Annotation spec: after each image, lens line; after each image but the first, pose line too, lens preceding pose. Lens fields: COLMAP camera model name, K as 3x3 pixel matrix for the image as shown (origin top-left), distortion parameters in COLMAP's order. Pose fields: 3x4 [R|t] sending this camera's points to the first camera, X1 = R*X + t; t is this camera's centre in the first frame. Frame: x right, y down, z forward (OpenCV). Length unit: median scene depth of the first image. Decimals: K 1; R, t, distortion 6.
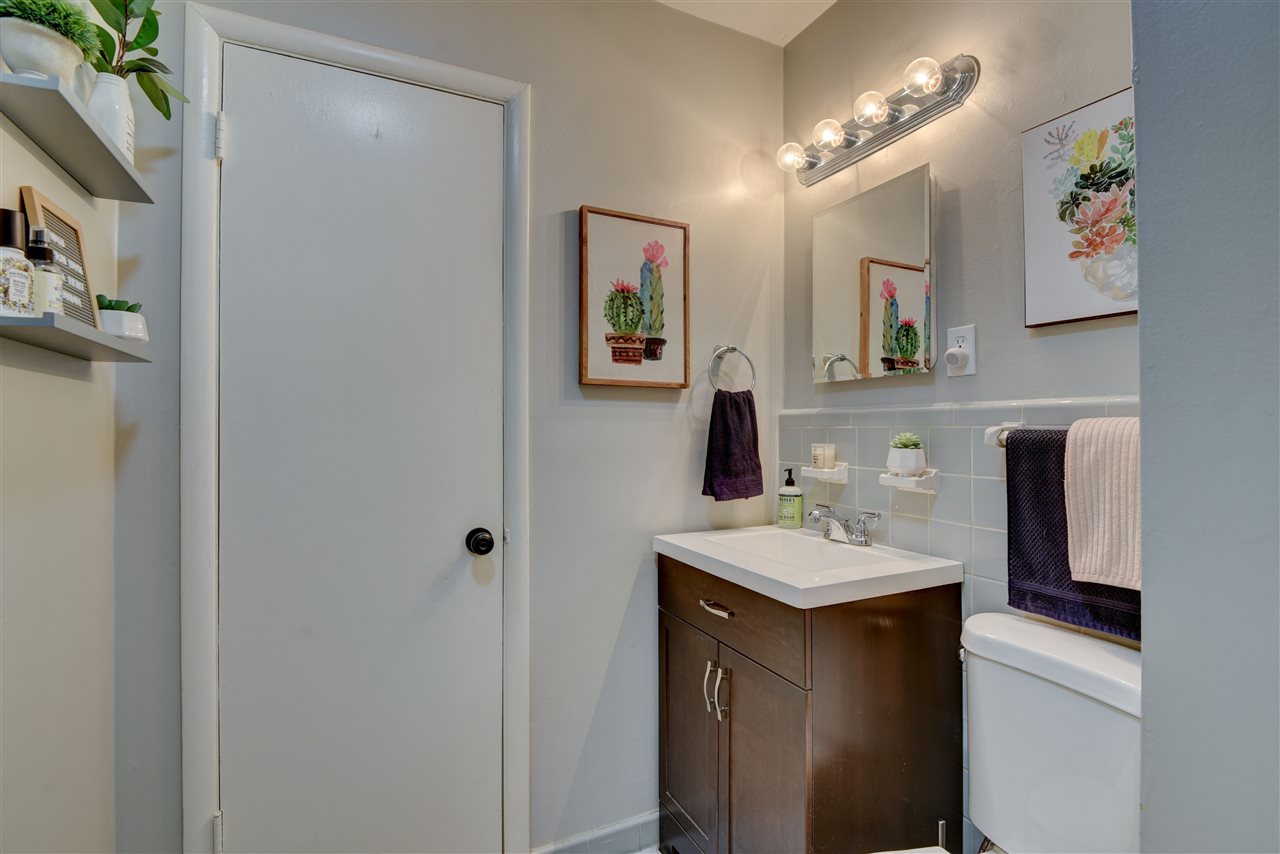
lens RADIAL K [[585.7, 0, 637.0], [0, 585.7, 426.0], [0, 0, 1]] dist [-0.012183, -0.002351]
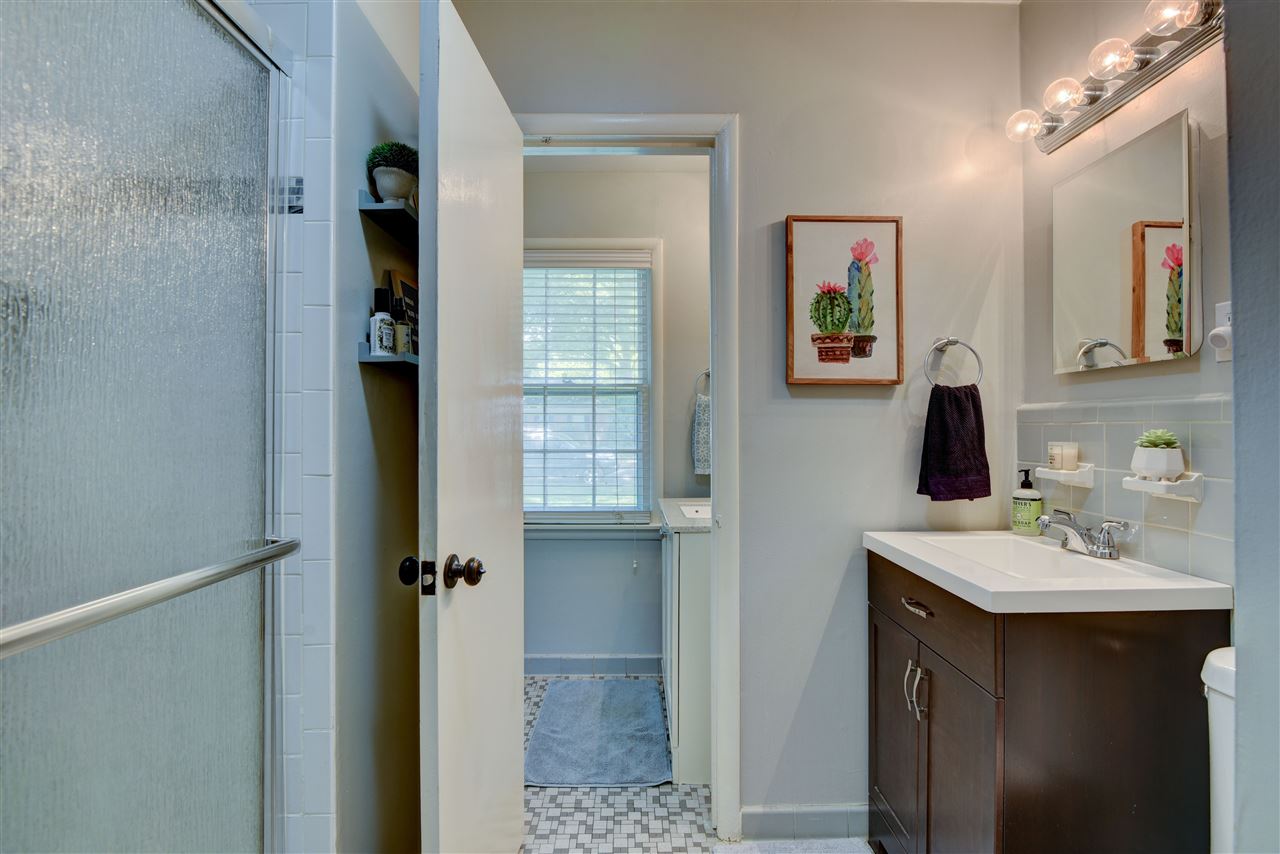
lens RADIAL K [[585.7, 0, 643.6], [0, 585.7, 428.1], [0, 0, 1]] dist [-0.012183, -0.002351]
pose [[0.903562, -0.000401, -0.428457, 0.121363], [0.003353, 0.999976, 0.006137, 0.001685], [0.428444, -0.006982, 0.903541, -0.073978]]
